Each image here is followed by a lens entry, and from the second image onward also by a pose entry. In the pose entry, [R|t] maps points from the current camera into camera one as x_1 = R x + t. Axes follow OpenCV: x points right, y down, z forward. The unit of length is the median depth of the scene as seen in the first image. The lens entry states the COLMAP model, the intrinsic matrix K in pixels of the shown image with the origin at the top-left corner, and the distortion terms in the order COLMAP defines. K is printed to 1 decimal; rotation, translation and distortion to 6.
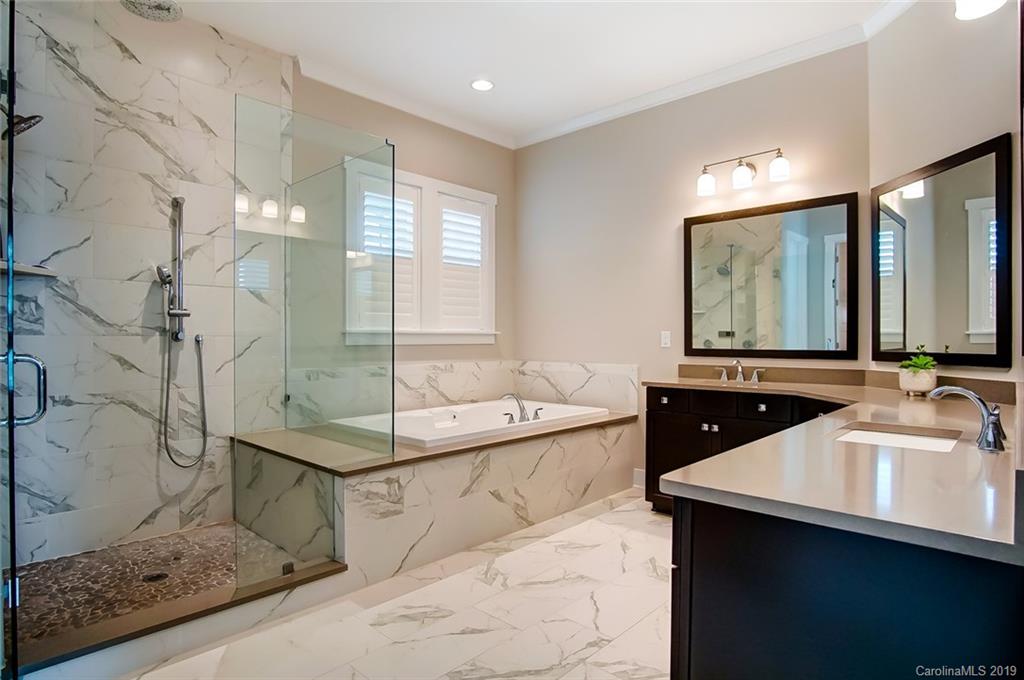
lens RADIAL K [[562.5, 0, 516.7], [0, 562.5, 343.3], [0, 0, 1]] dist [-0.027387, 0.006660]
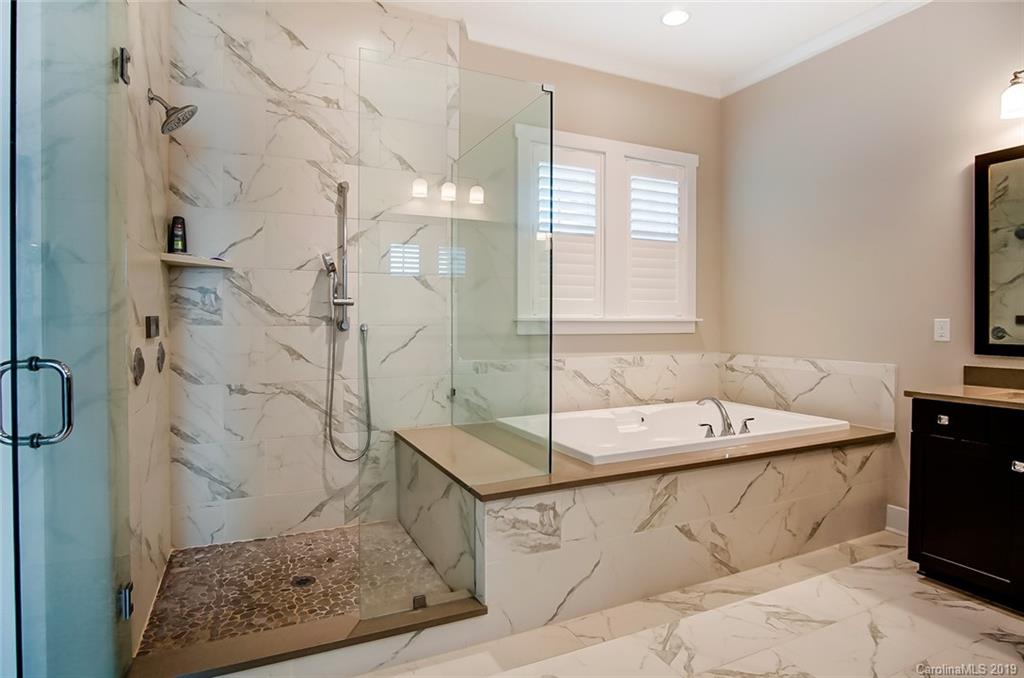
lens RADIAL K [[558.4, 0, 513.6], [0, 558.4, 329.4], [0, 0, 1]] dist [-0.031520, 0.007045]
pose [[0.929229, 0.005879, -0.369458, 0.025630], [-0.003719, 0.999972, 0.006561, -0.014024], [0.369486, -0.004722, 0.929224, 0.212416]]
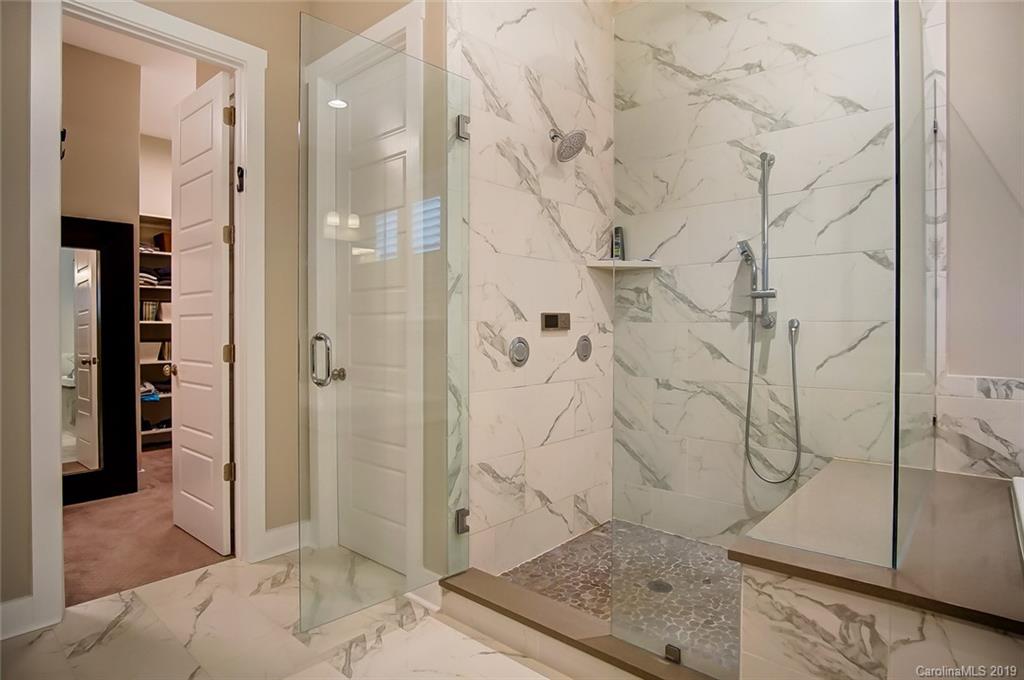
lens RADIAL K [[562.5, 0, 513.4], [0, 562.5, 331.2], [0, 0, 1]] dist [-0.027387, 0.006660]
pose [[0.016059, 0.004351, -0.999862, 0.218672], [-0.005534, 0.999976, 0.004262, -0.000358], [0.999856, 0.005465, 0.016083, 0.617254]]
